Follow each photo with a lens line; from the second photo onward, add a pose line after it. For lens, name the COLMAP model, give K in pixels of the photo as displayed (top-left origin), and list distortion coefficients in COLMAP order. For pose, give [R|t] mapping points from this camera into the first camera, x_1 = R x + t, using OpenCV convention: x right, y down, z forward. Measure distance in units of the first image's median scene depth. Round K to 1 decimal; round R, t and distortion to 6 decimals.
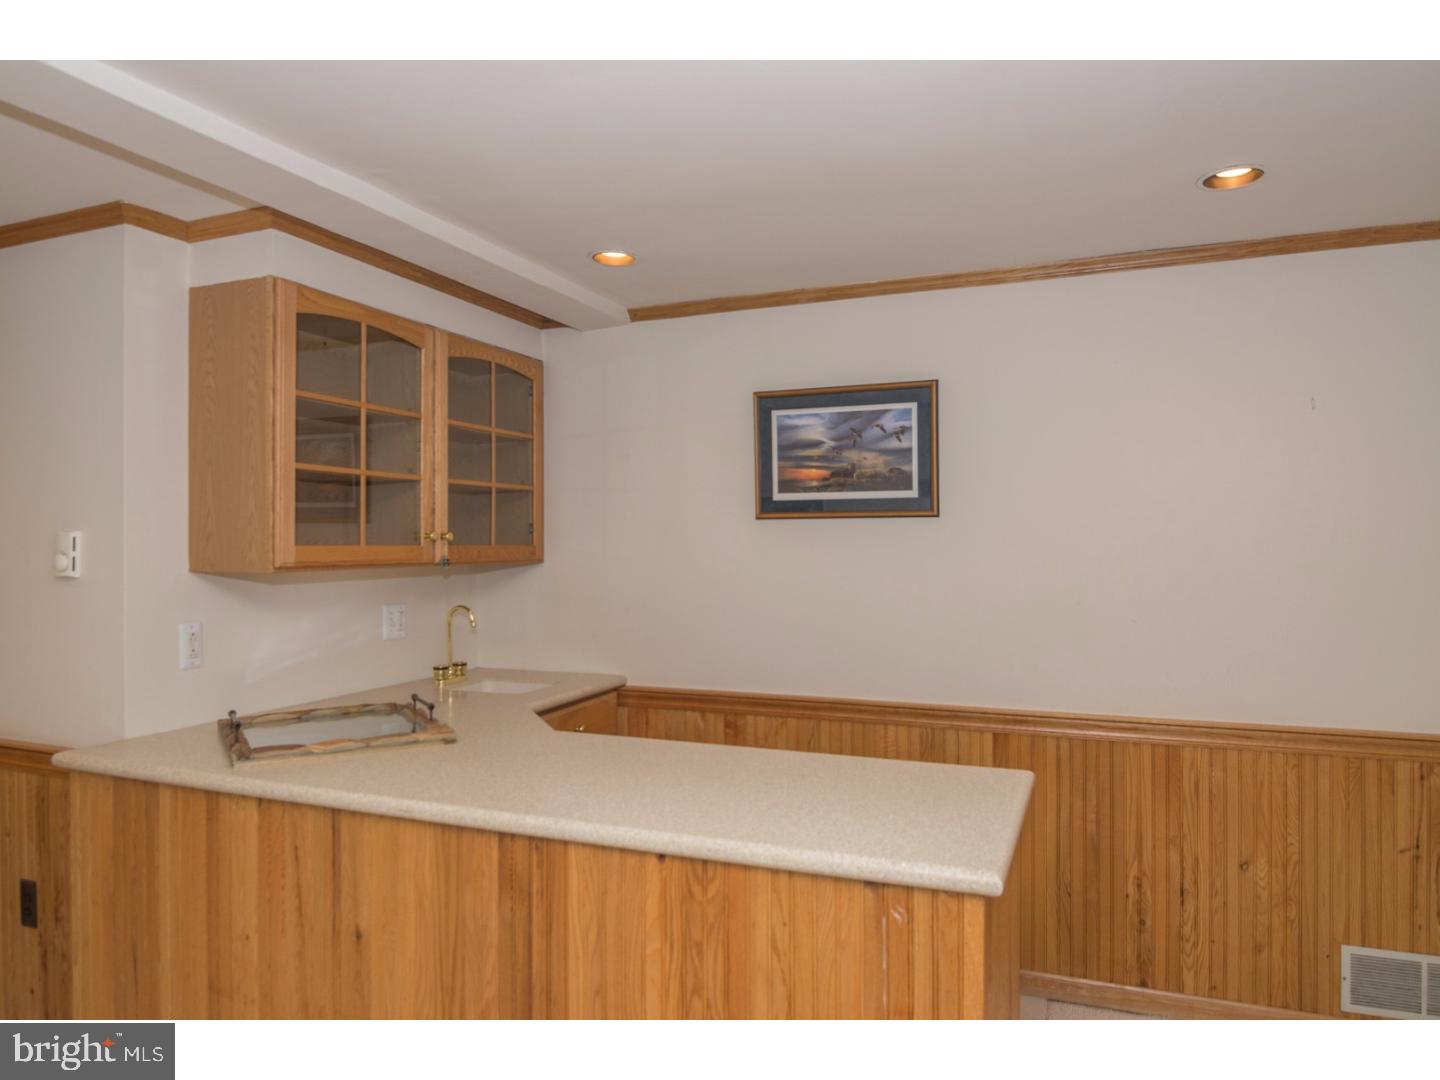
lens RADIAL K [[915.1, 0, 720.8], [0, 915.1, 541.4], [0, 0, 1]] dist [0.002931, -0.000216]
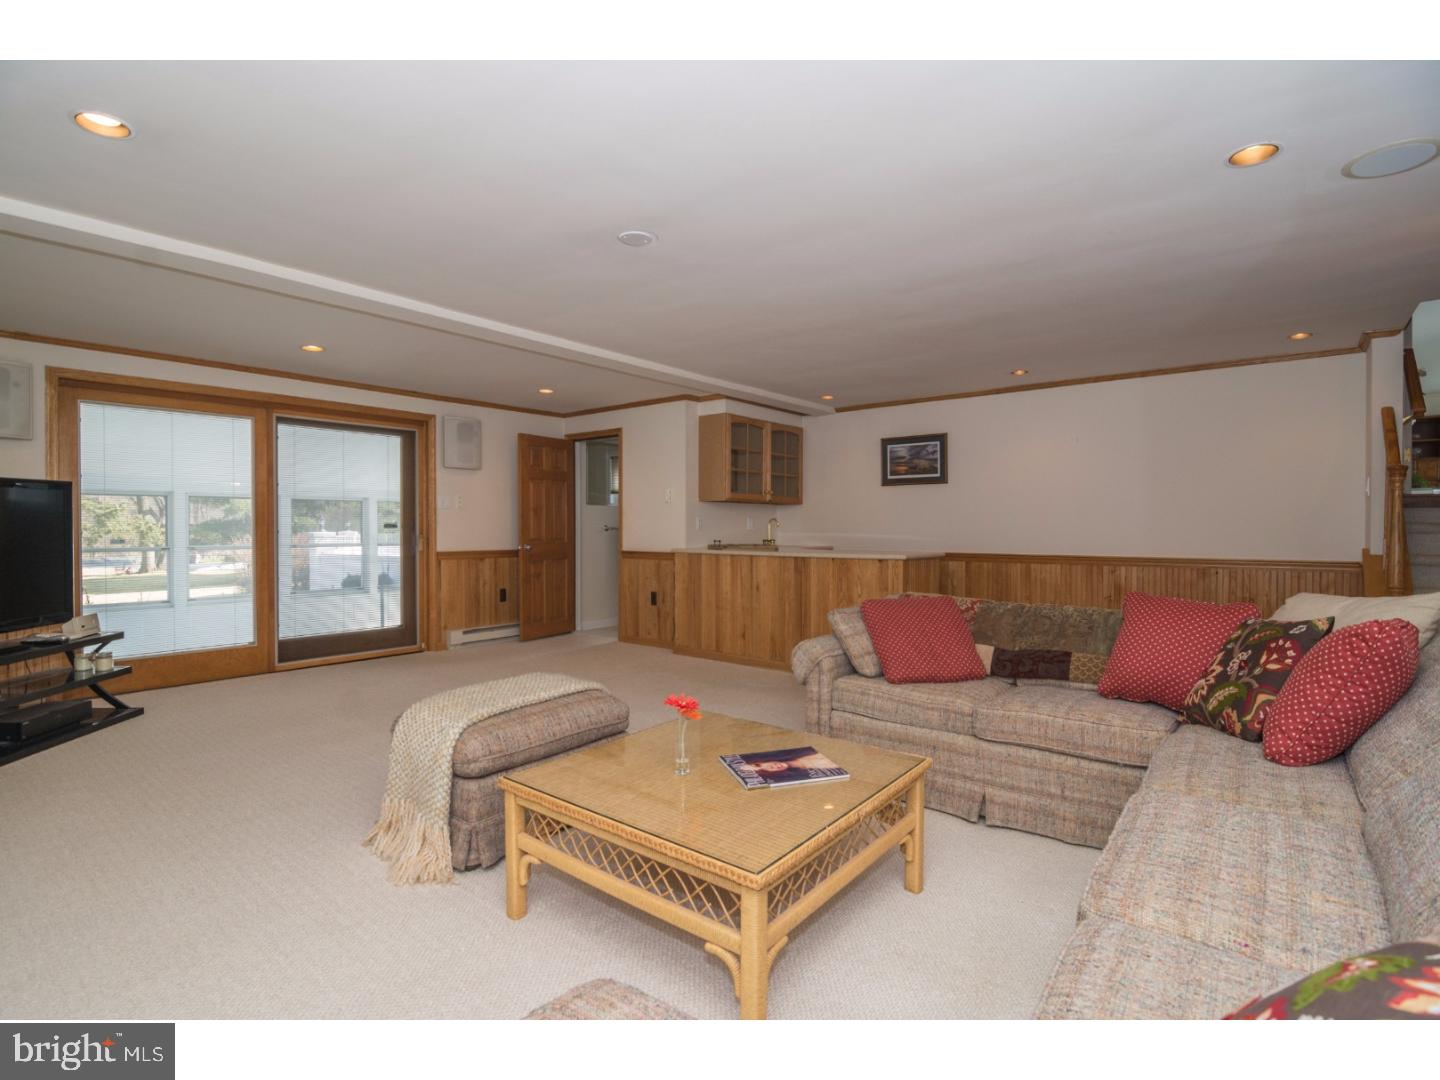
lens RADIAL K [[696.3, 0, 722.0], [0, 696.3, 536.1], [0, 0, 1]] dist [-0.001345, -0.000040]
pose [[0.956930, 0.009116, -0.290176, 0.198133], [-0.005645, 0.999902, 0.012799, 0.106565], [0.290264, -0.010610, 0.956888, -1.168172]]
